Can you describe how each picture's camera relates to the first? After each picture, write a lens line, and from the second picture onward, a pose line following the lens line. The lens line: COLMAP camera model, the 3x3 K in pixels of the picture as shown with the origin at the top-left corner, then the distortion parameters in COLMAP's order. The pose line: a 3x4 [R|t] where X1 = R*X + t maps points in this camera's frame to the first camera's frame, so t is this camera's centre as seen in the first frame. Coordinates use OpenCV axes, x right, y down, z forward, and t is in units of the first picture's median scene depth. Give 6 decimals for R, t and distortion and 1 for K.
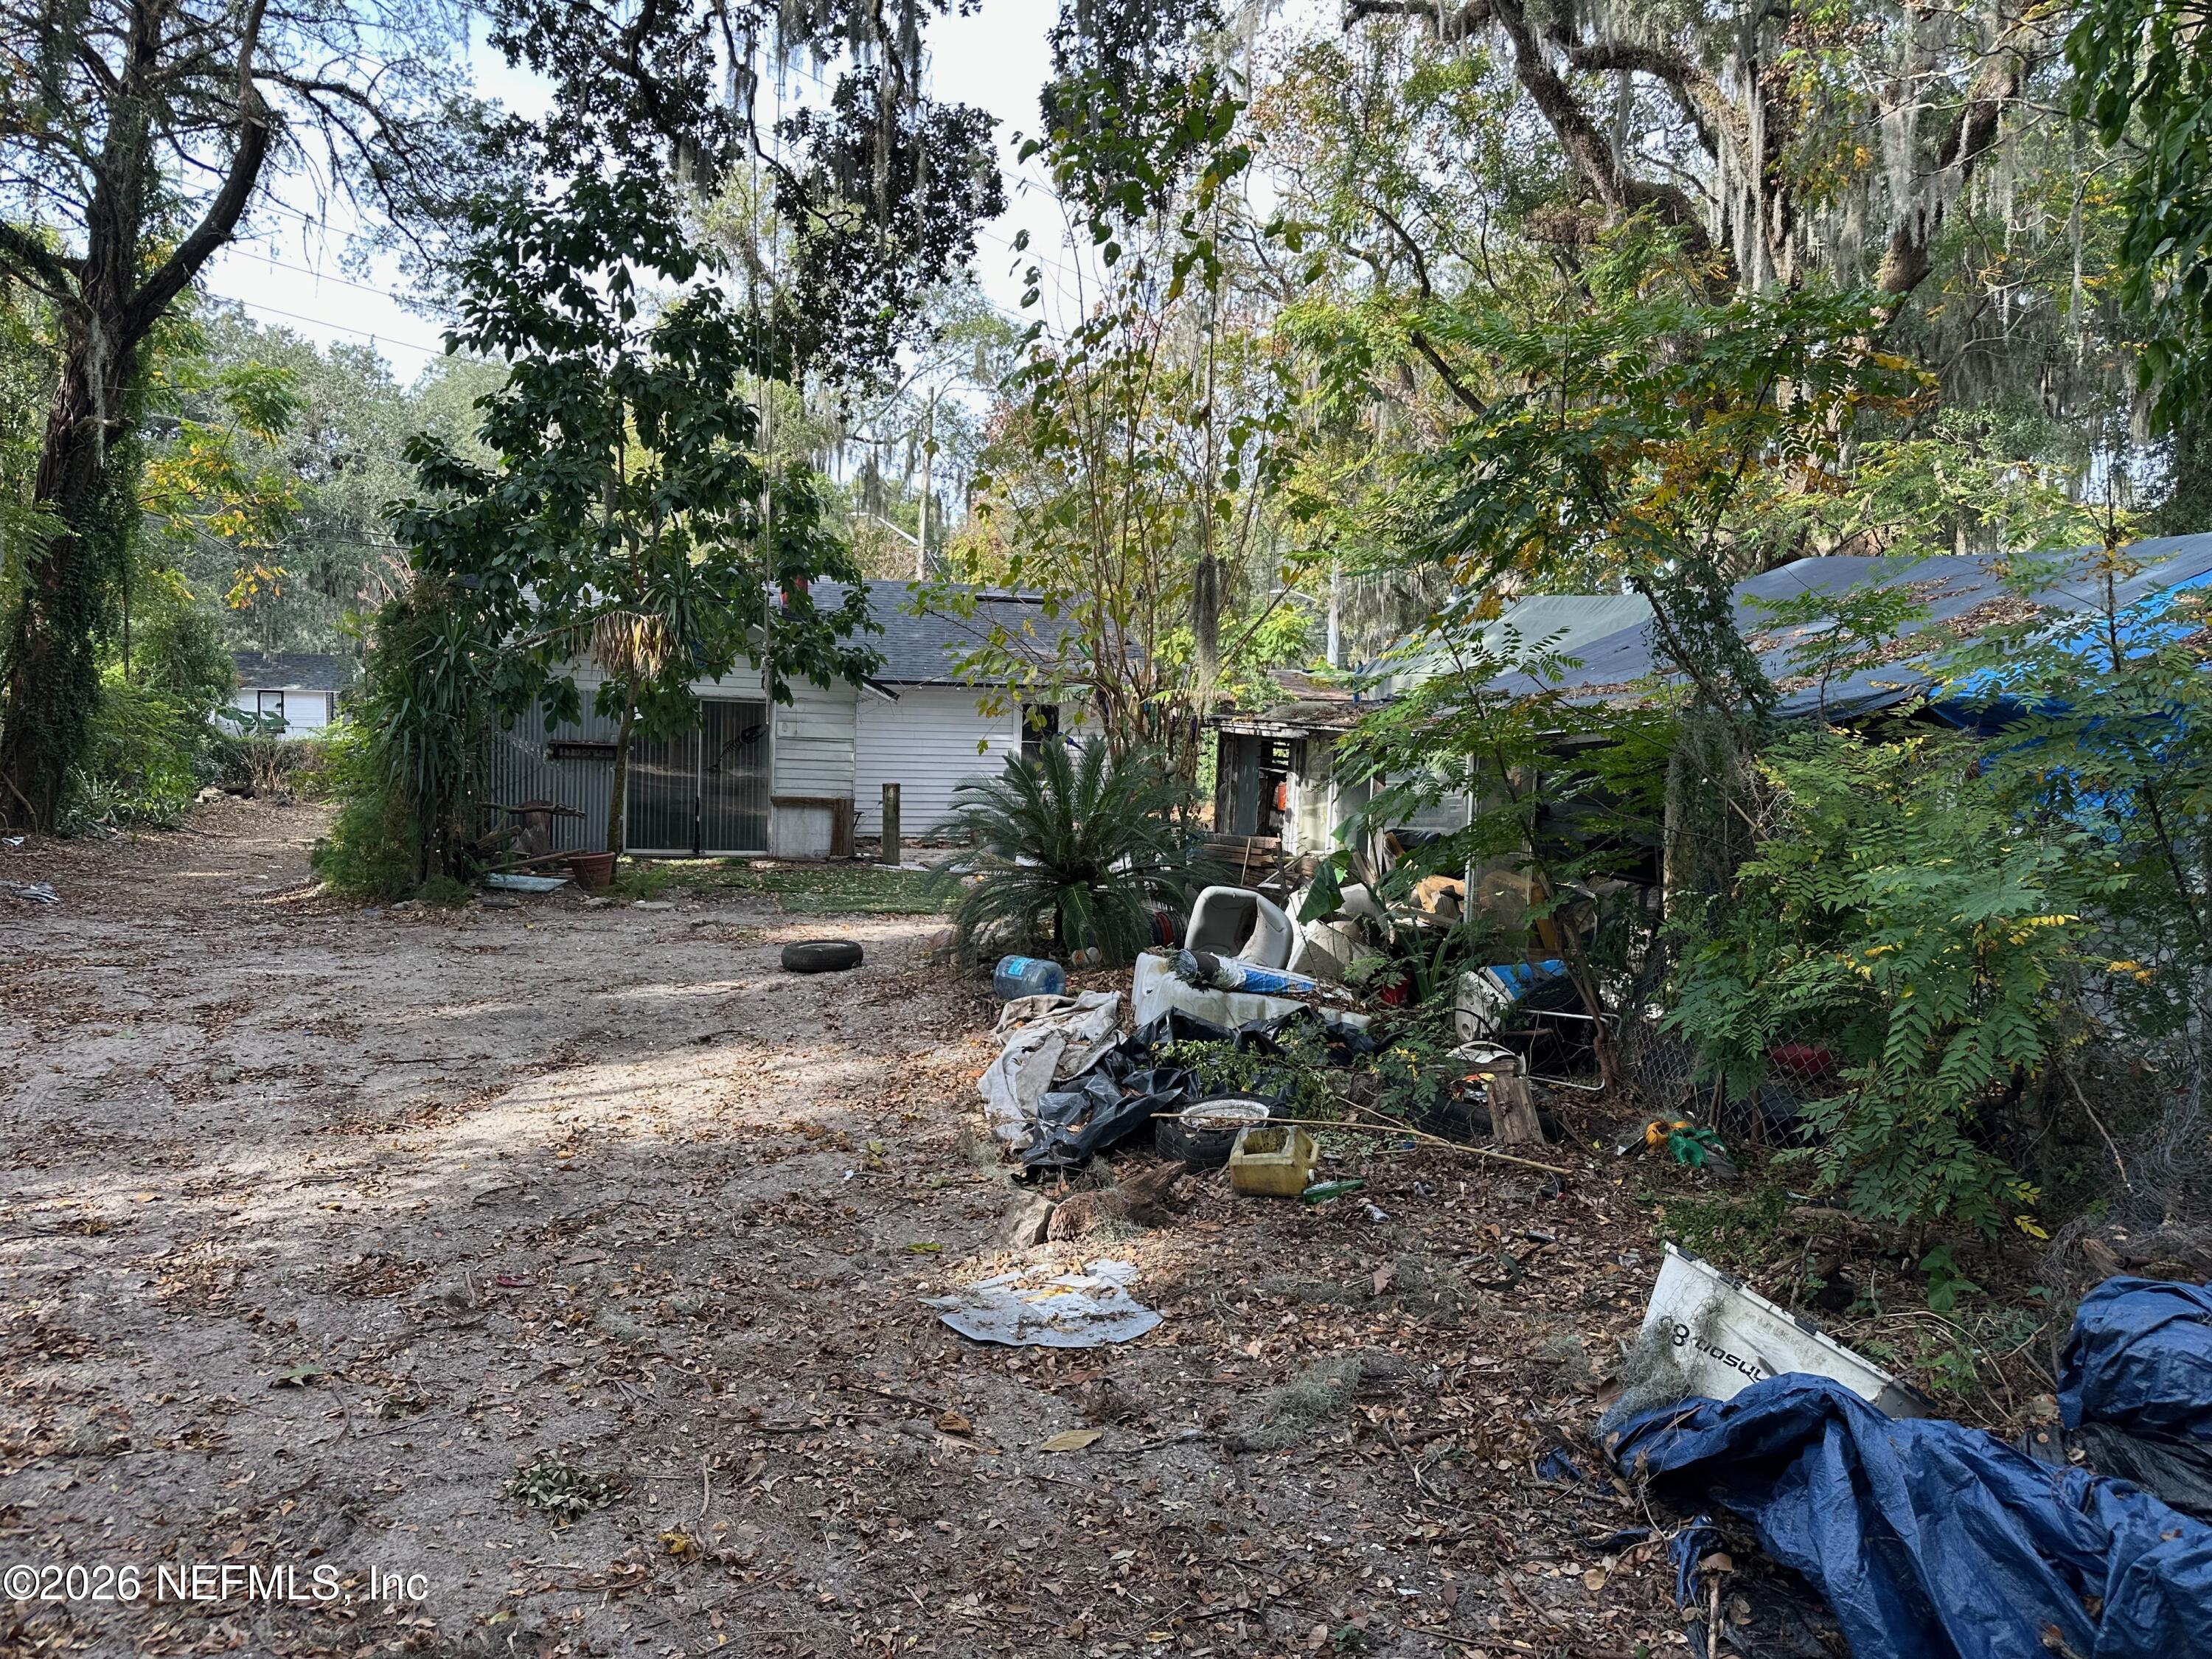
lens RADIAL K [[1578.1, 0, 1106.0], [0, 1578.1, 829.5], [0, 0, 1]] dist [0.039300, -0.043594]
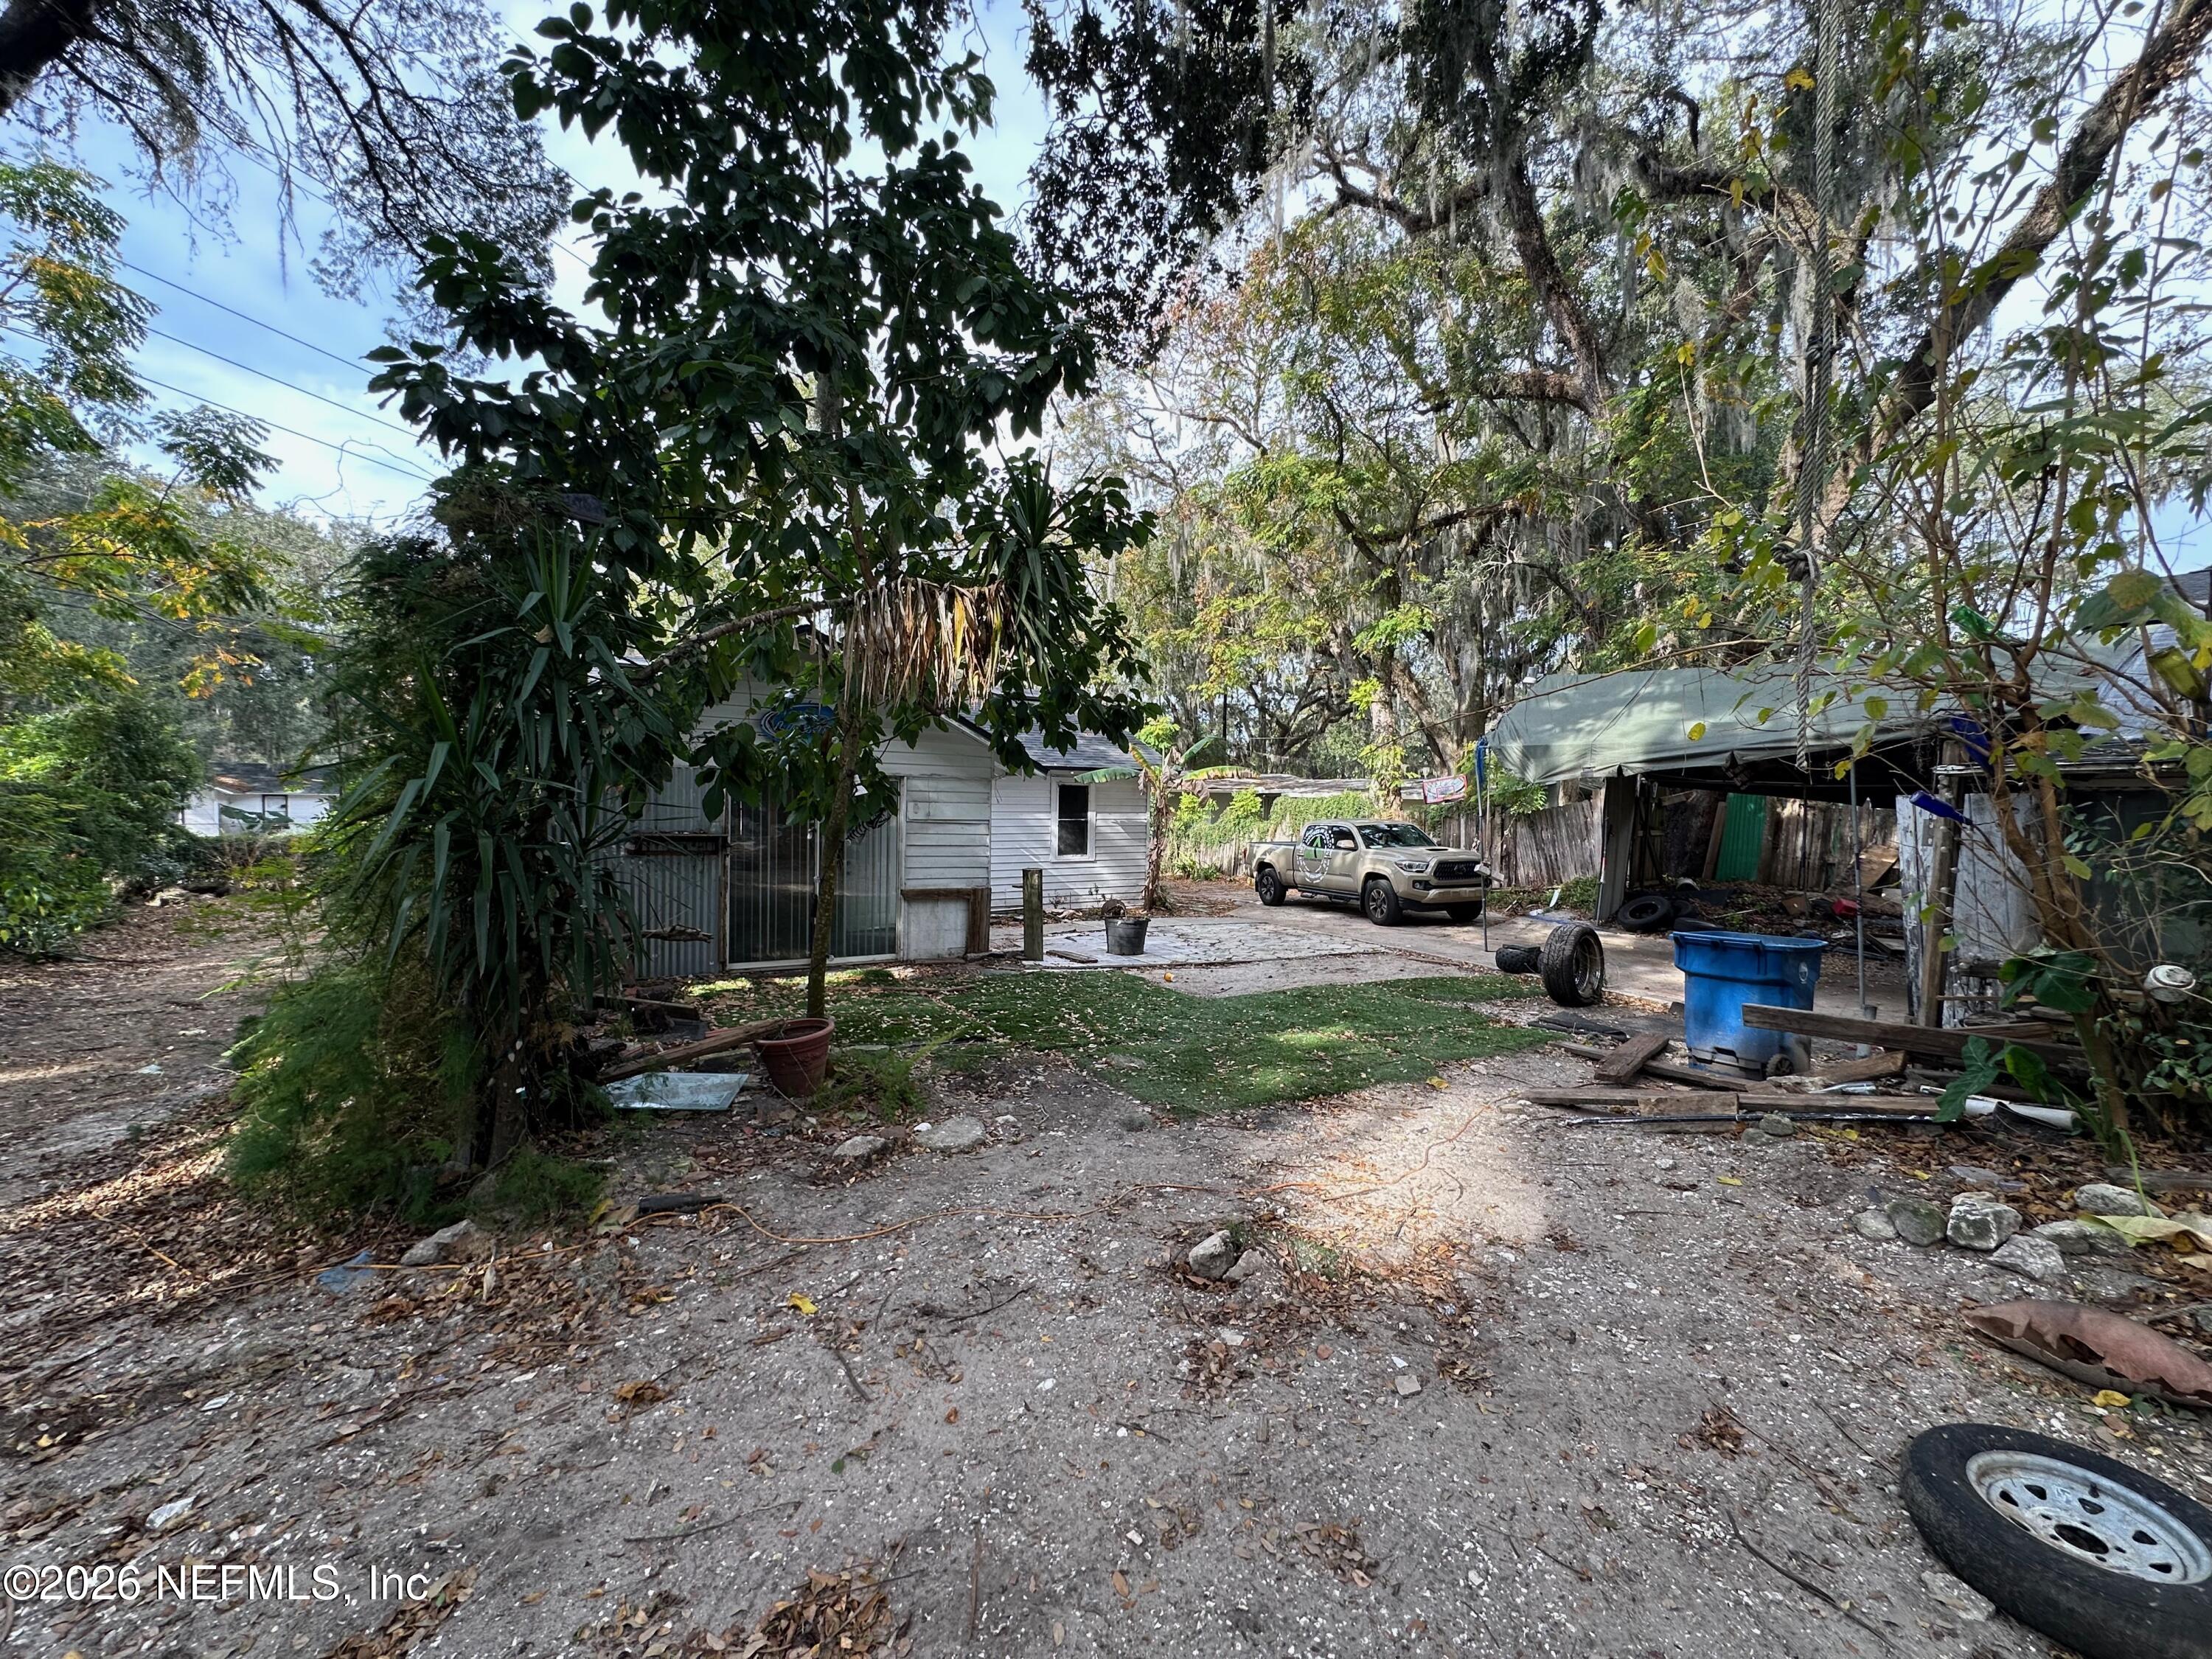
lens RADIAL K [[885.0, 0, 1106.1], [0, 885.0, 832.4], [0, 0, 1]] dist [-0.003688, 0.000958]
pose [[0.966025, -0.026576, 0.257078, -0.220894], [0.036607, 0.998740, -0.034314, -0.030860], [-0.255842, 0.042559, 0.965781, 0.488863]]
